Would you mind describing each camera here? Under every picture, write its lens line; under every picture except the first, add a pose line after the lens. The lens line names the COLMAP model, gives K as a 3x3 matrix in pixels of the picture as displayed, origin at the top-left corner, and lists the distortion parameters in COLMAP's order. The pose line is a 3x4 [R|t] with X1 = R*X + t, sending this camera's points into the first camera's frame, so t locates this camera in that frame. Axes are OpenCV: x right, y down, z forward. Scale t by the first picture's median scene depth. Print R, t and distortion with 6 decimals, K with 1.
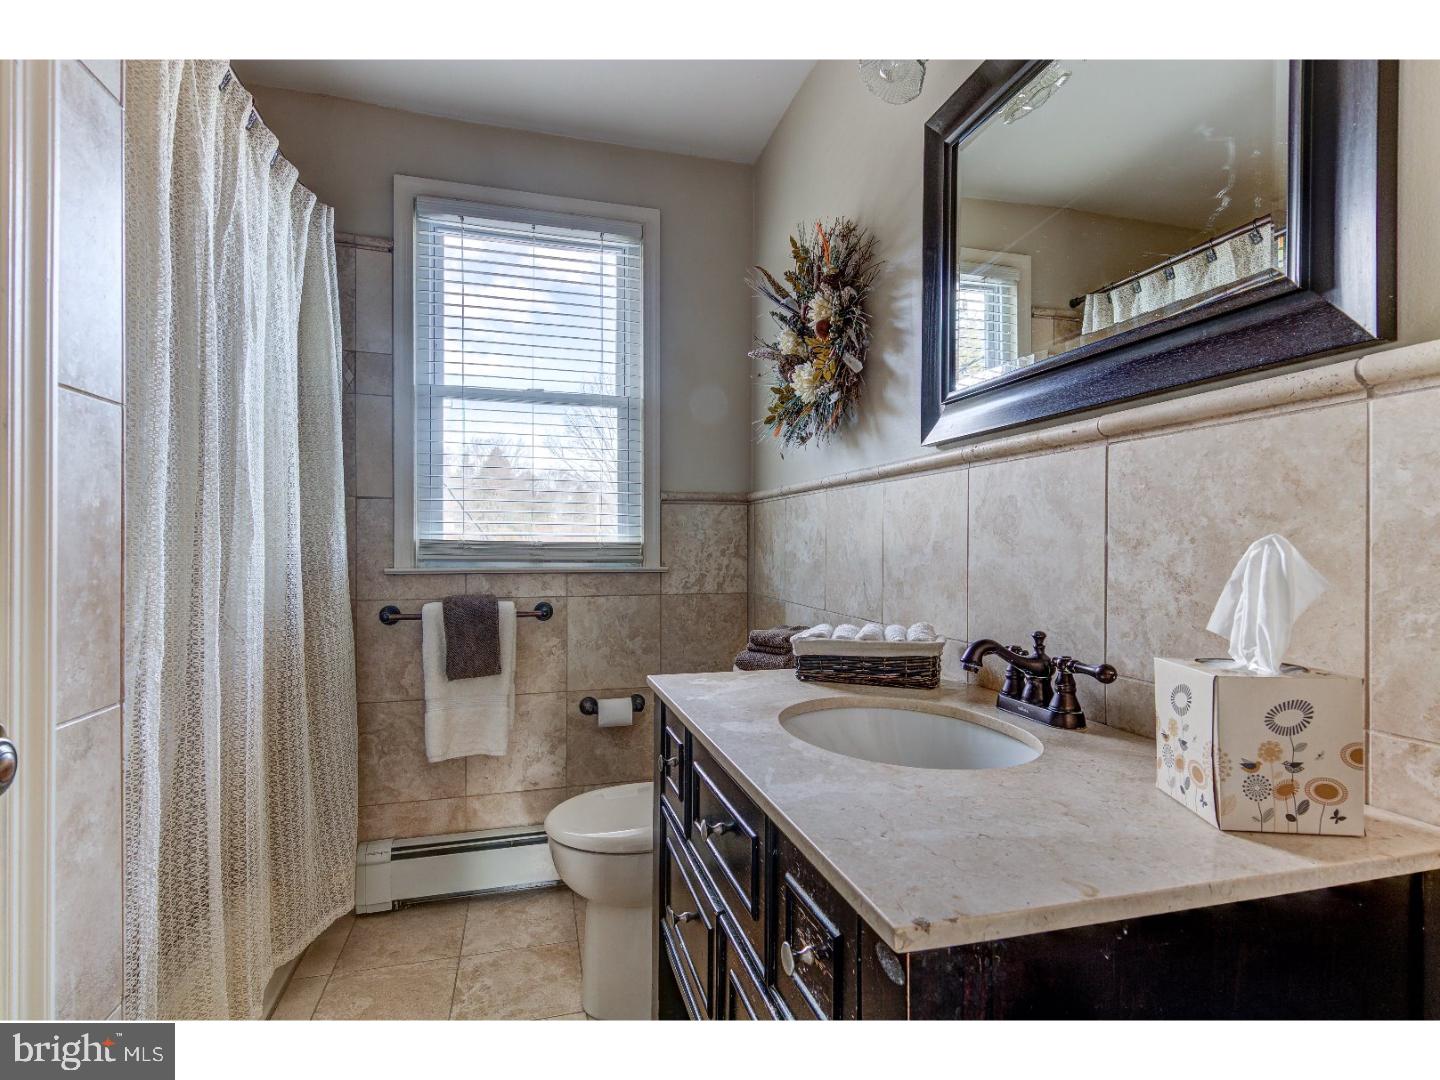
lens RADIAL K [[721.8, 0, 717.2], [0, 721.8, 548.2], [0, 0, 1]] dist [0.002438, 0.000137]
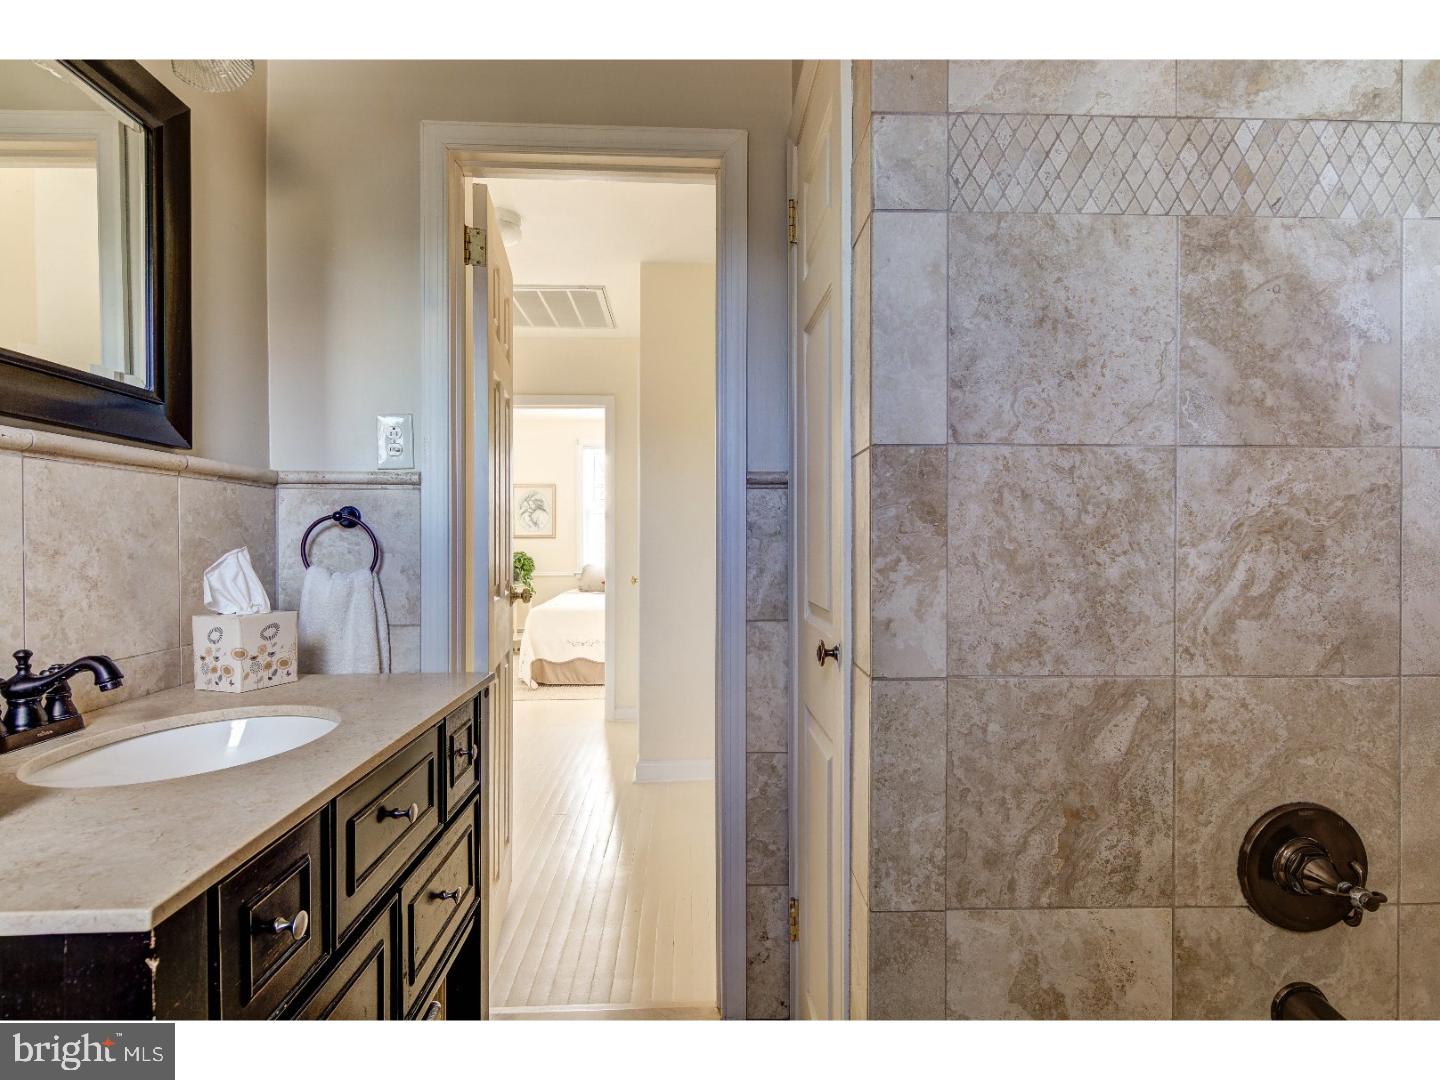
lens RADIAL K [[721.8, 0, 718.6], [0, 721.8, 545.2], [0, 0, 1]] dist [0.002438, 0.000137]
pose [[-0.970944, -0.008113, 0.239171, -0.739500], [-0.006599, 0.999953, 0.007127, -0.035868], [-0.239217, 0.005342, -0.970951, 1.958058]]
